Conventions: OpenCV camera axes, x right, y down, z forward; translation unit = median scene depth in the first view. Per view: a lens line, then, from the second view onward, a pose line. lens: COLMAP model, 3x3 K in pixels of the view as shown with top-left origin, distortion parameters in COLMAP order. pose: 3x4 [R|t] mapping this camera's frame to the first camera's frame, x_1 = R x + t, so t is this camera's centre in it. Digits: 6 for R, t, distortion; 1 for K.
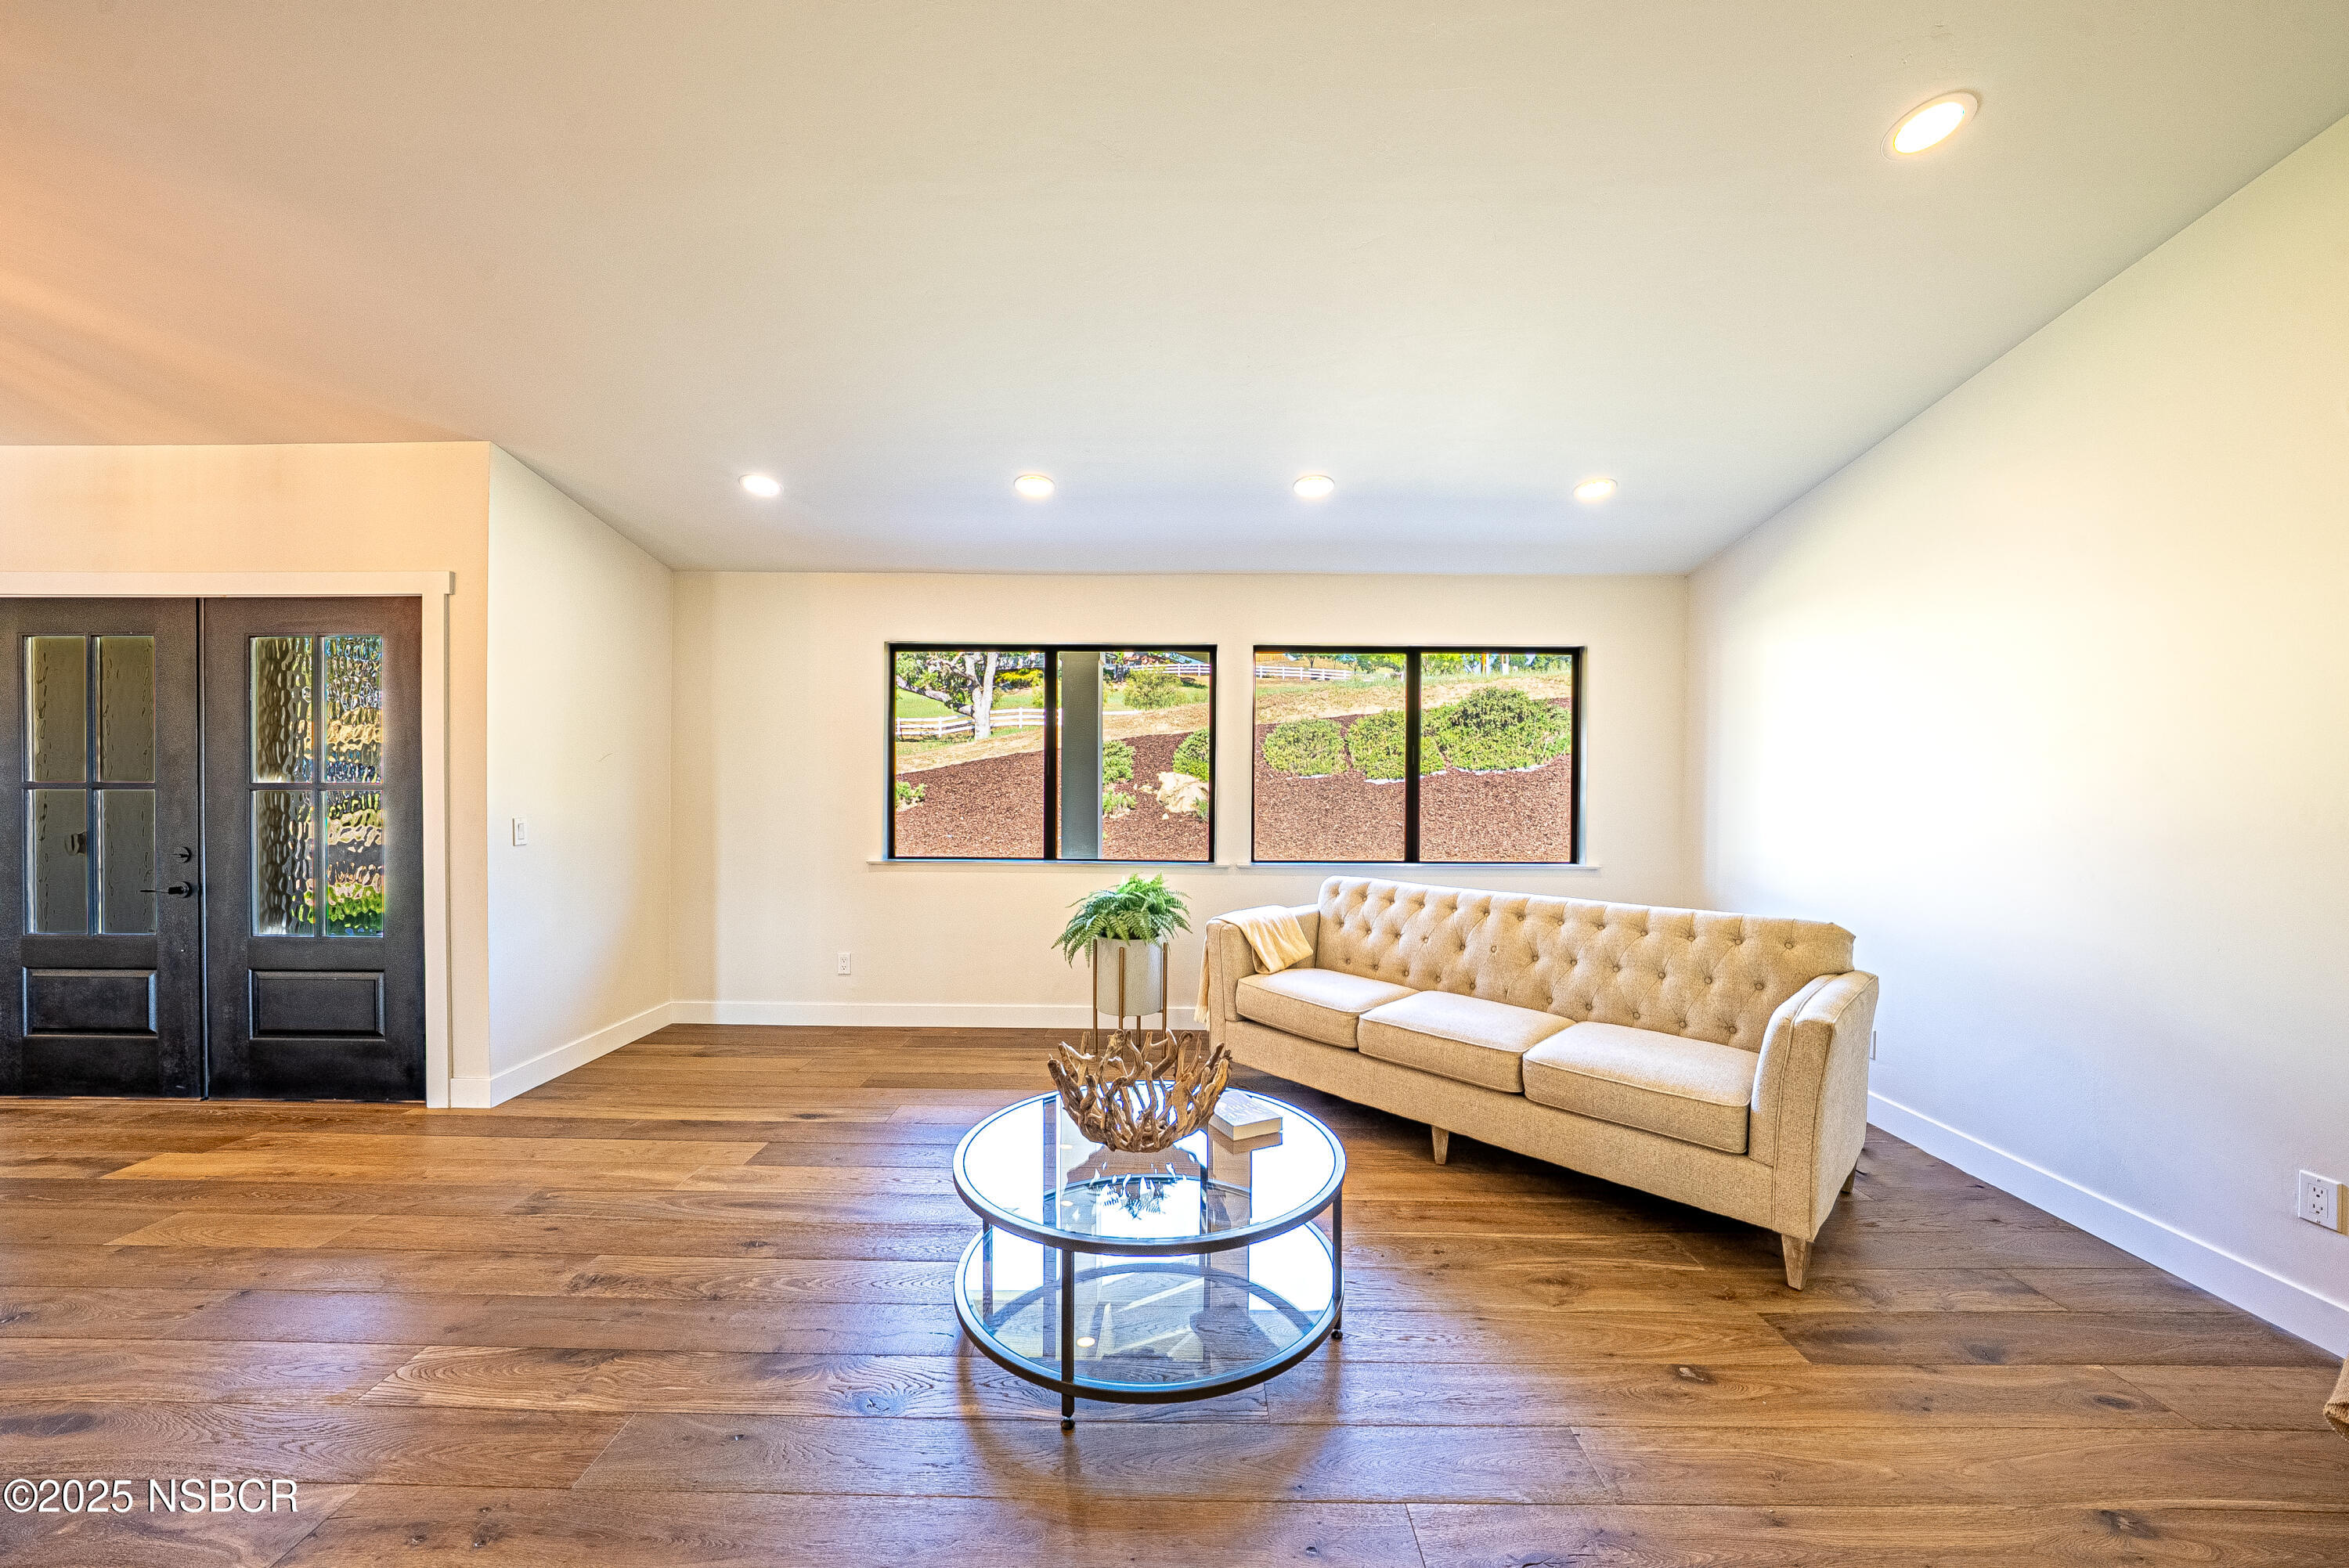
lens RADIAL K [[838.7, 0, 1169.5], [0, 838.7, 789.9], [0, 0, 1]] dist [-0.016591, 0.000197]
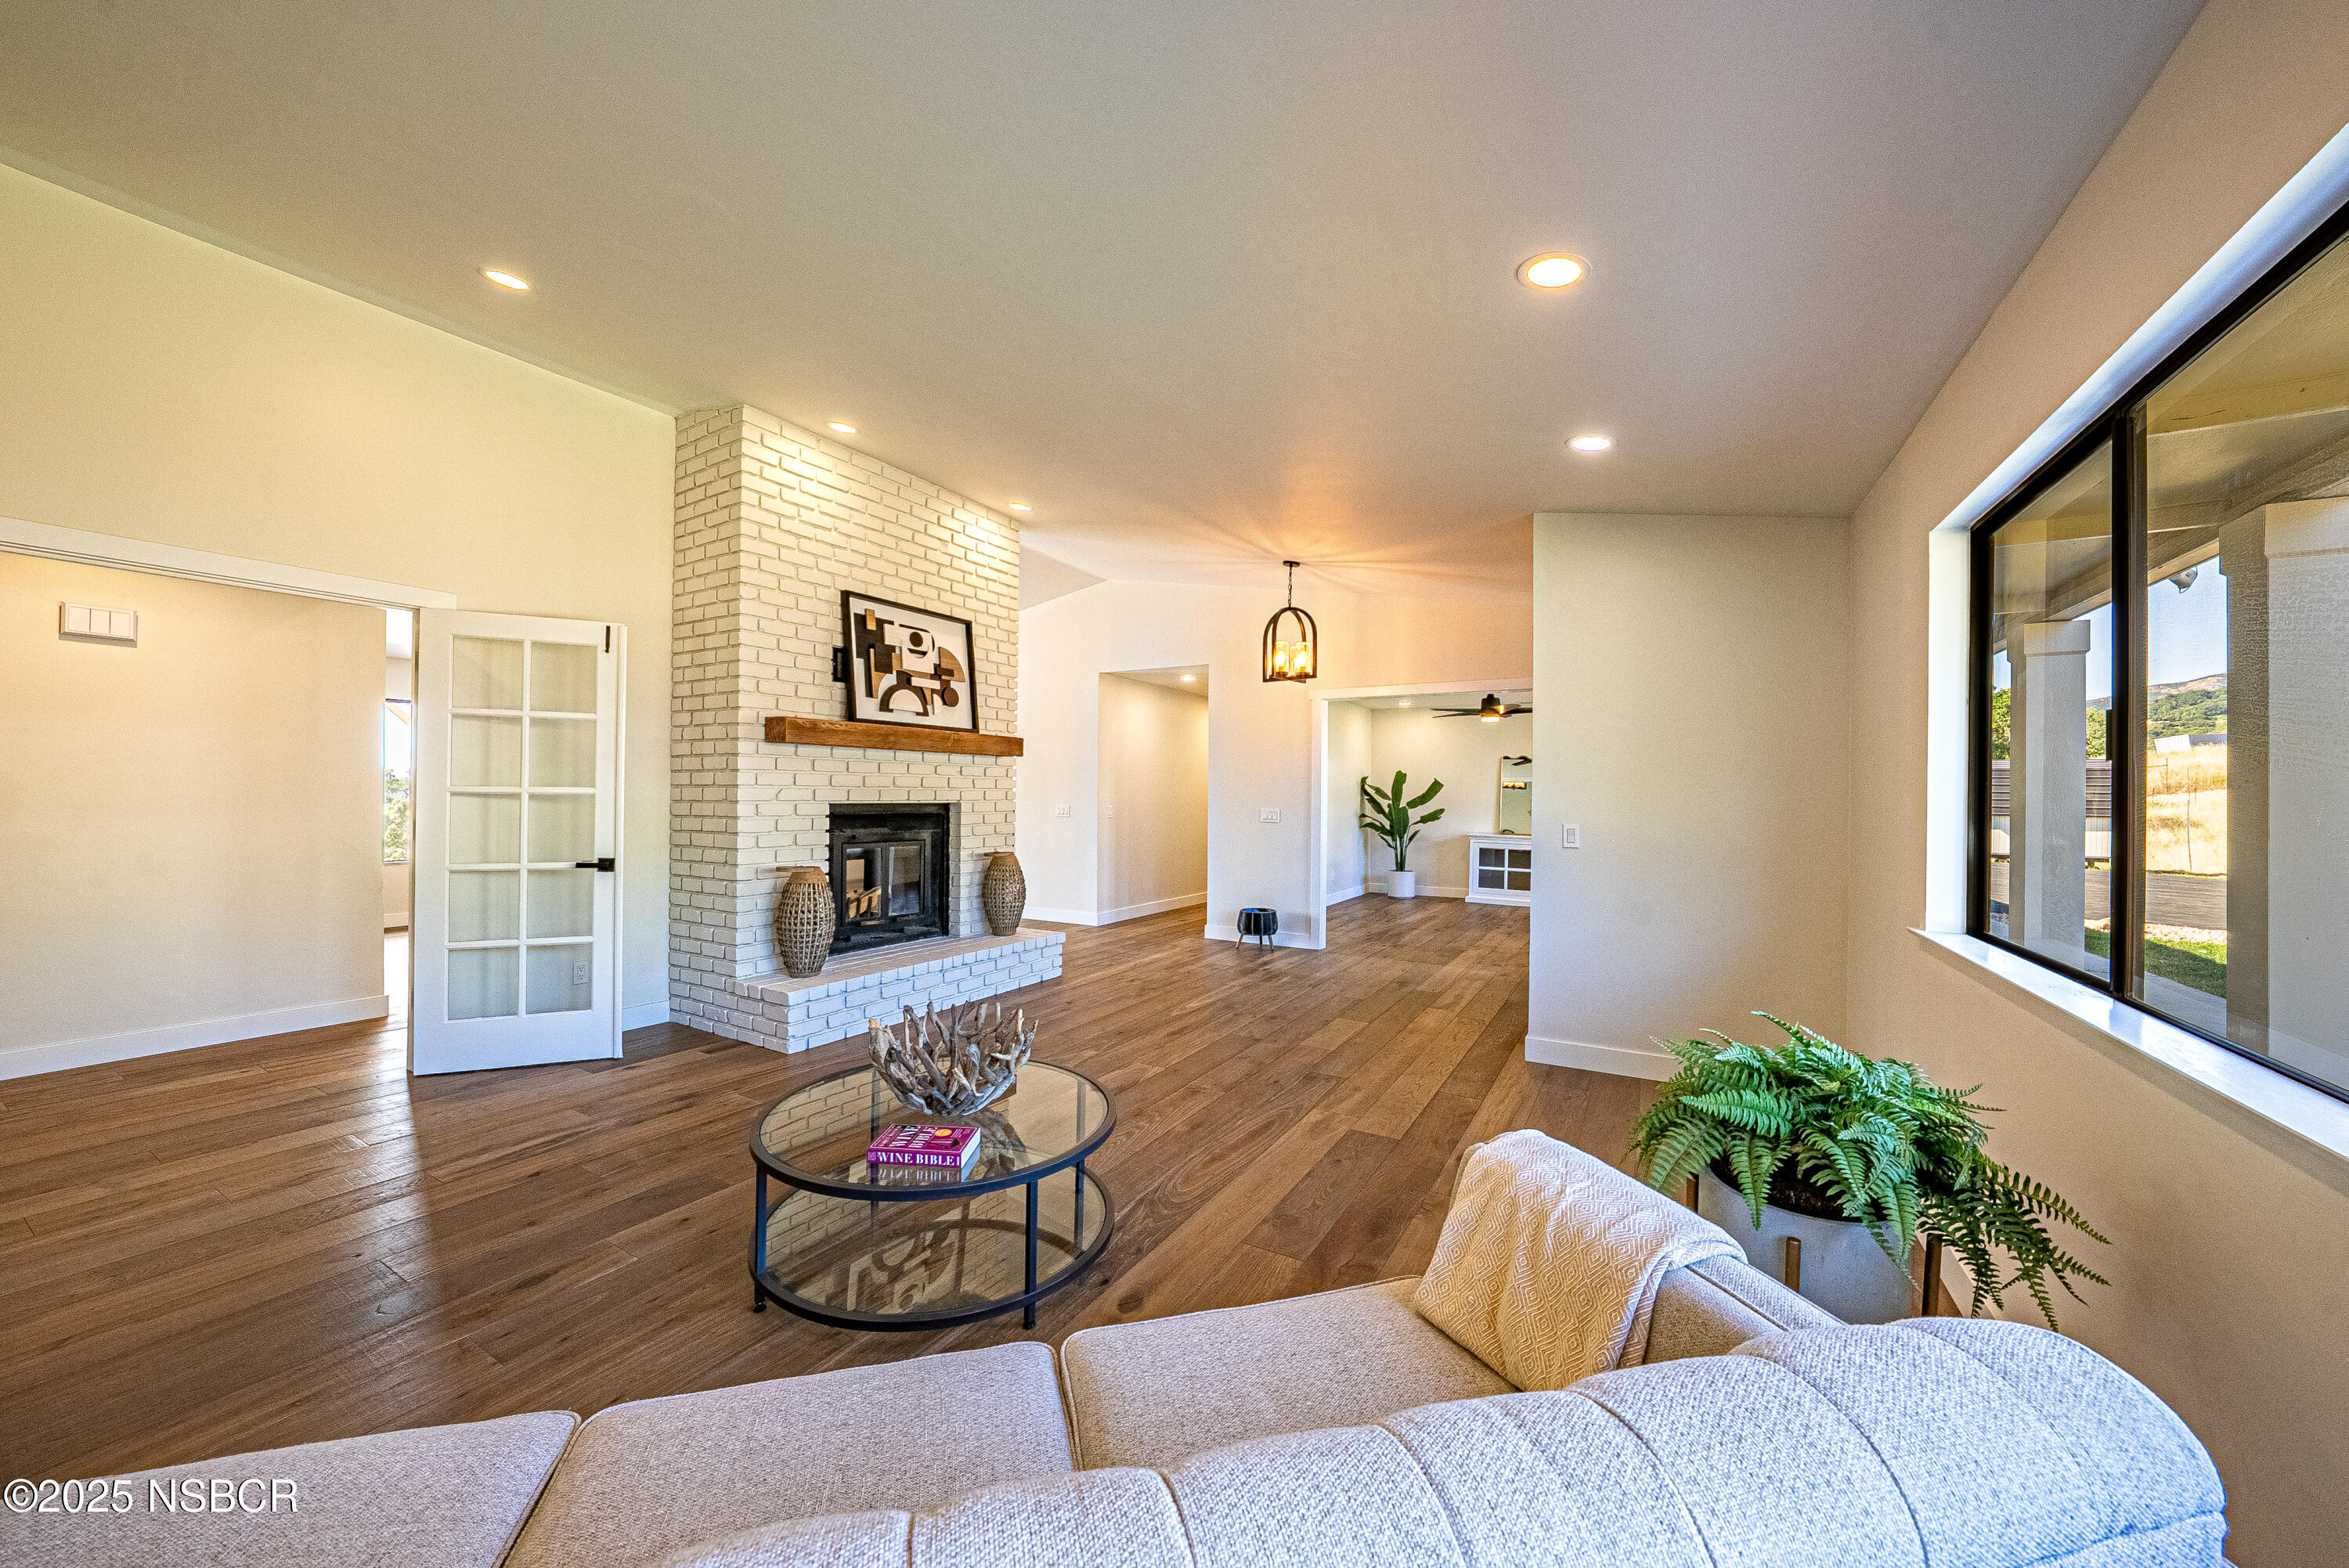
lens RADIAL K [[838.7, 0, 1169.5], [0, 838.7, 789.9], [0, 0, 1]] dist [-0.016591, 0.000197]
pose [[-0.504011, -0.014097, -0.863582, 0.635874], [-0.017742, 0.999825, -0.005966, 0.009815], [0.863515, 0.012315, -0.504172, 1.496276]]
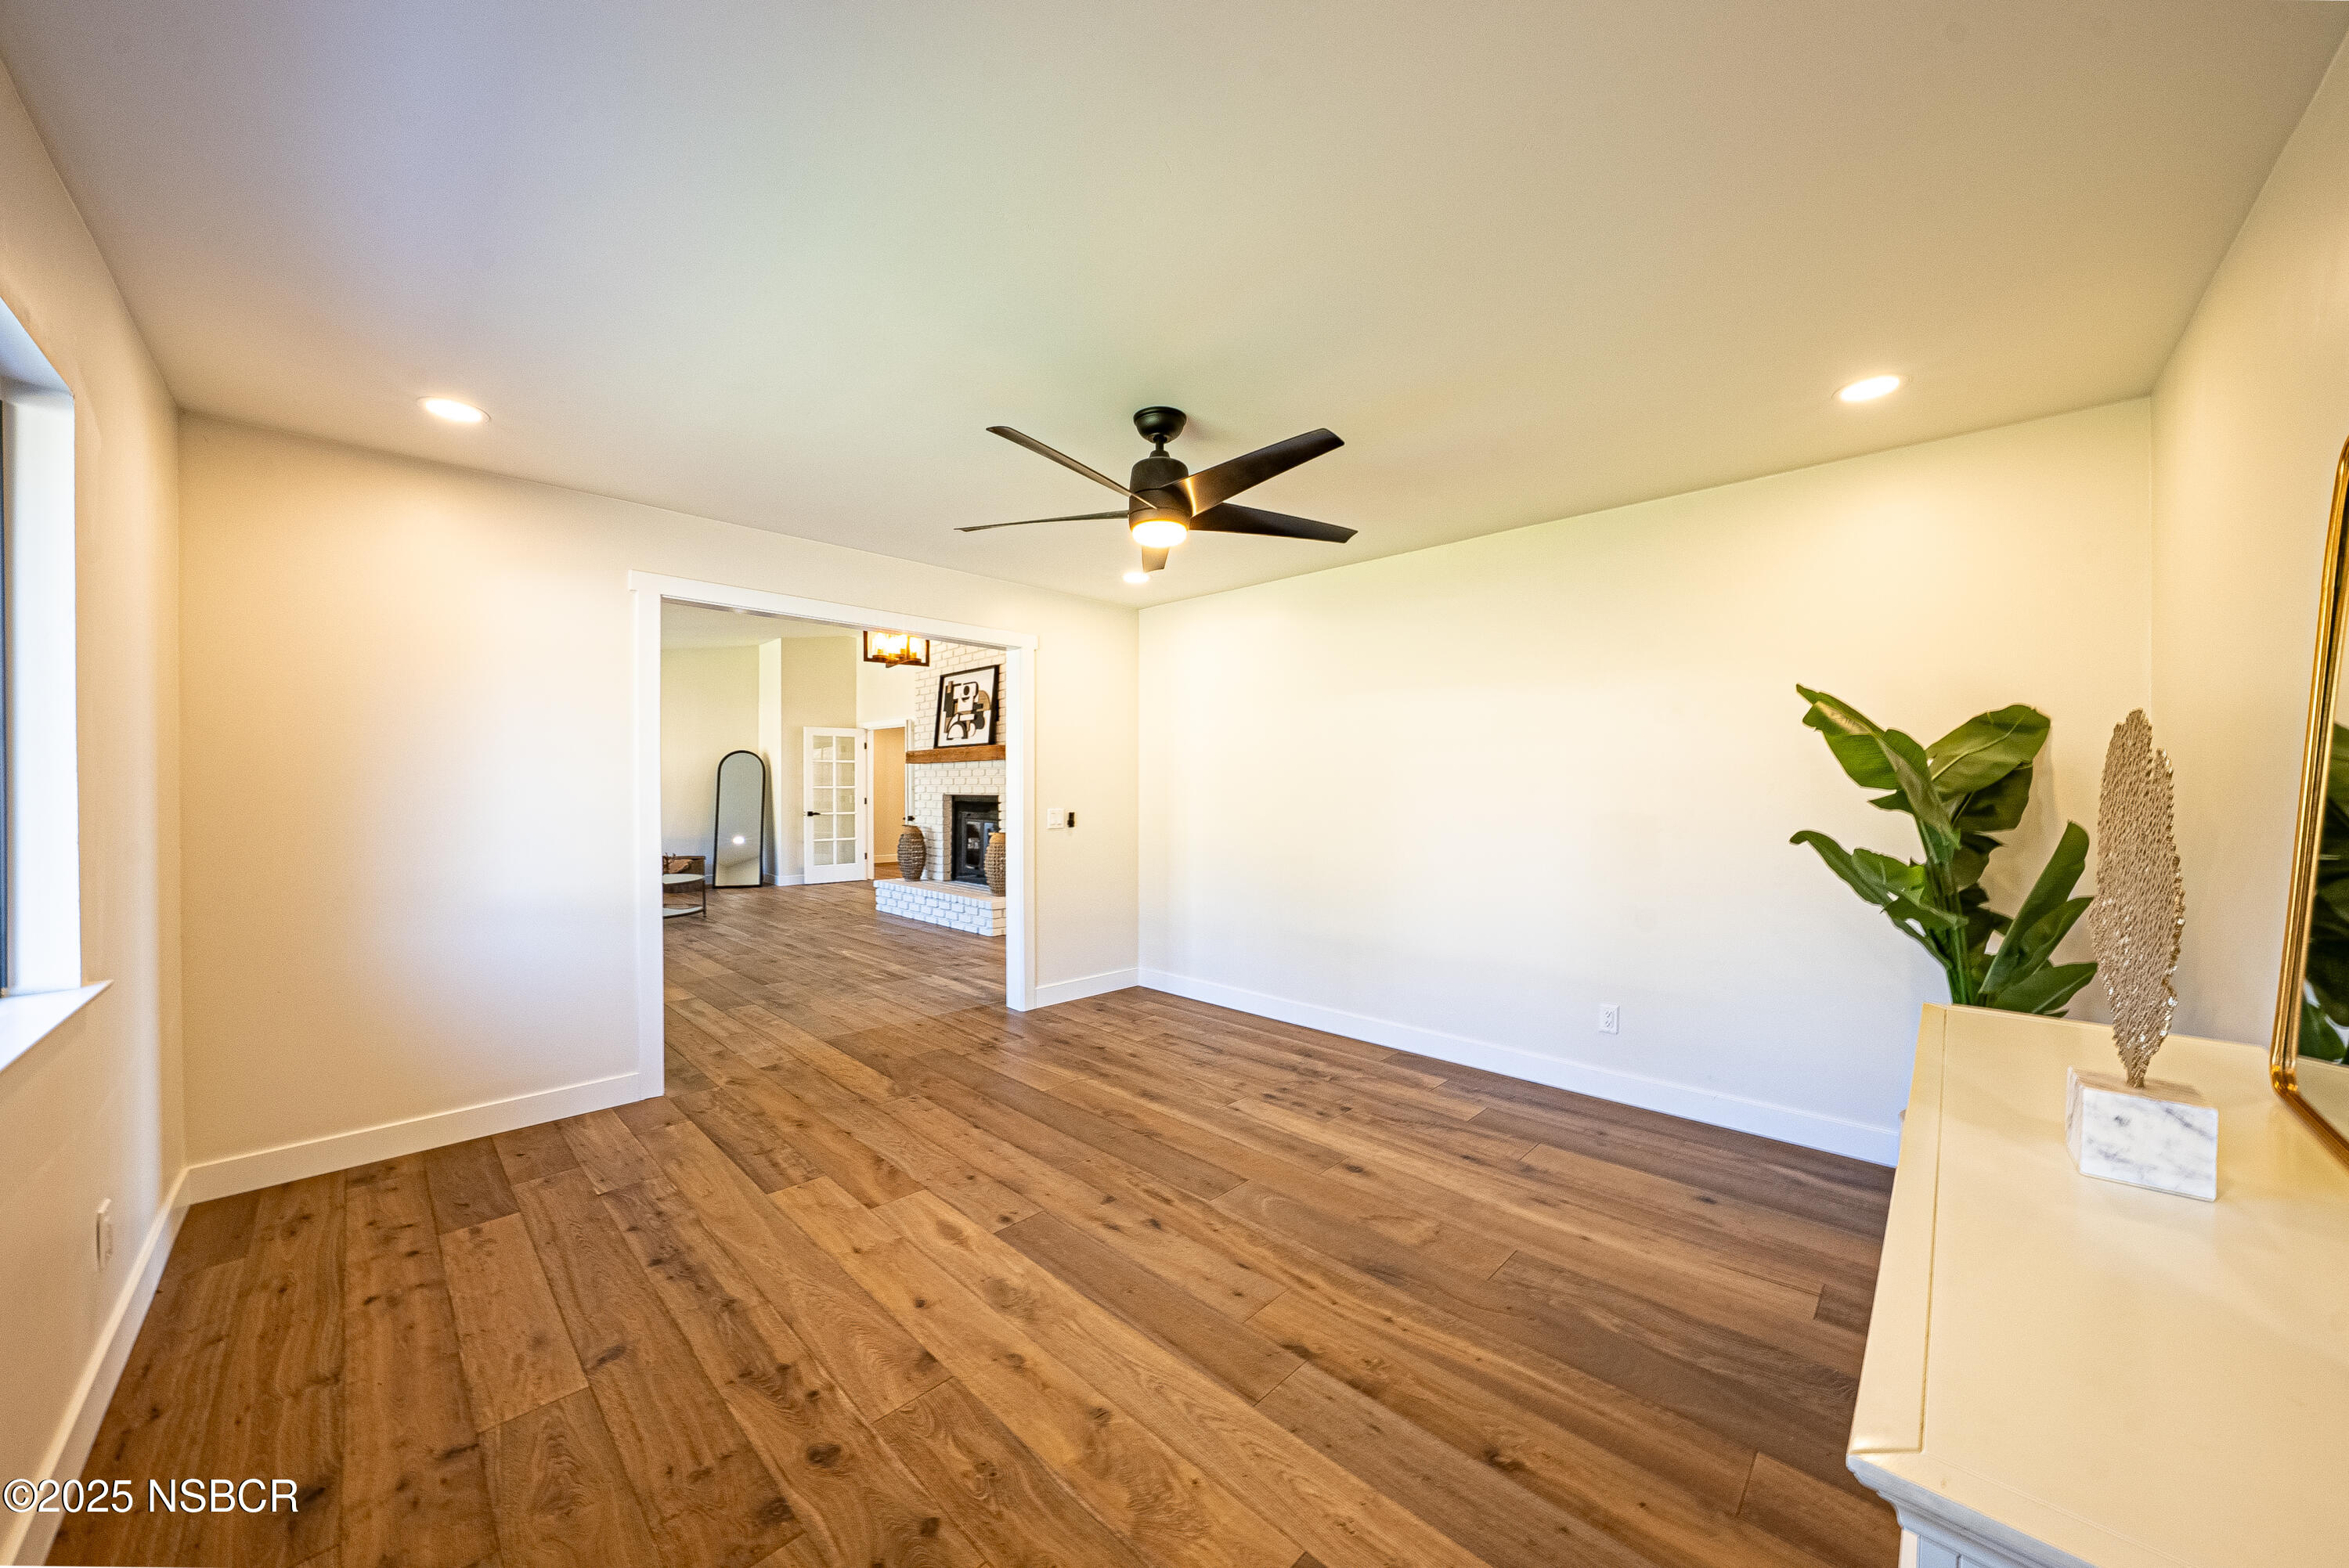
lens RADIAL K [[817.6, 0, 1174.8], [0, 817.6, 788.6], [0, 0, 1]] dist [-0.029325, 0.005731]
pose [[-0.721429, -0.008203, 0.692440, -3.481470], [0.000378, 0.999925, 0.012240, -0.019851], [-0.692488, 0.009093, -0.721372, 1.631985]]
